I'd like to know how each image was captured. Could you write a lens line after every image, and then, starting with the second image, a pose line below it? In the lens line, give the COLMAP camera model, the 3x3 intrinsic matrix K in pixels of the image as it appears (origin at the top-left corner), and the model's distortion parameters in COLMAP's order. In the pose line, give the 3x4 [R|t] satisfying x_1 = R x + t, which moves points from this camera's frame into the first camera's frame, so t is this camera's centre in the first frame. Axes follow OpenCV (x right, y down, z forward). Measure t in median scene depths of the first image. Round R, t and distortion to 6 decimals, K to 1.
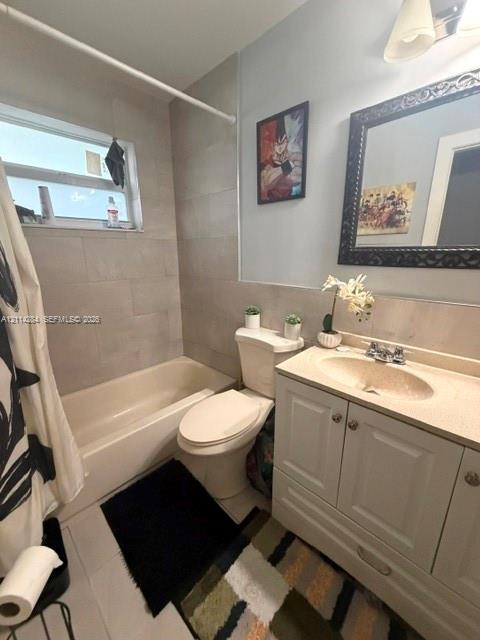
lens RADIAL K [[255.6, 0, 240.1], [0, 255.6, 319.2], [0, 0, 1]] dist [-0.001738, 0.000466]
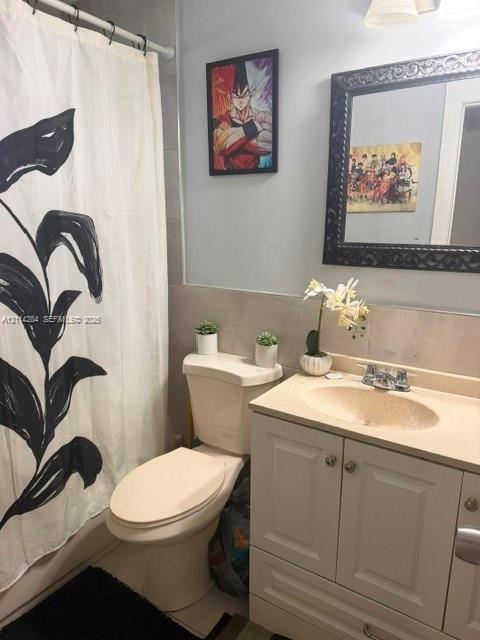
lens RADIAL K [[452.1, 0, 242.2], [0, 452.1, 321.6], [0, 0, 1]] dist [0.022214, -0.027402]
pose [[0.982954, -0.028969, 0.181557, -0.105407], [0.036324, 0.998643, -0.037317, -0.003975], [-0.180230, 0.043275, 0.982672, -0.273162]]
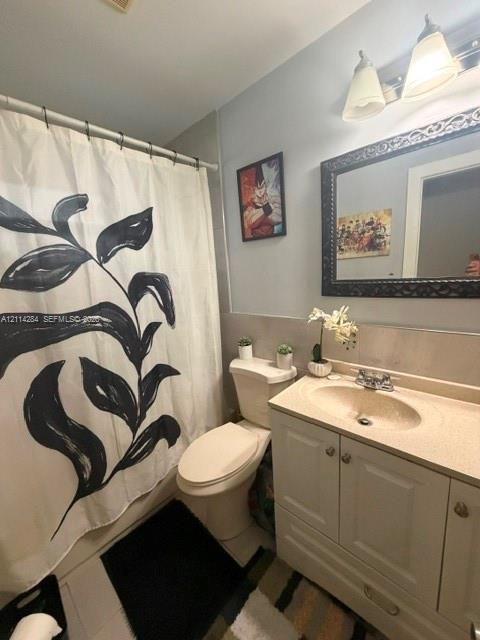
lens RADIAL K [[255.6, 0, 240.3], [0, 255.6, 319.5], [0, 0, 1]] dist [-0.001738, 0.000466]
pose [[0.997945, -0.062524, 0.014050, 0.027951], [0.063414, 0.995095, -0.075926, -0.064388], [-0.009234, 0.076661, 0.997014, -0.042276]]
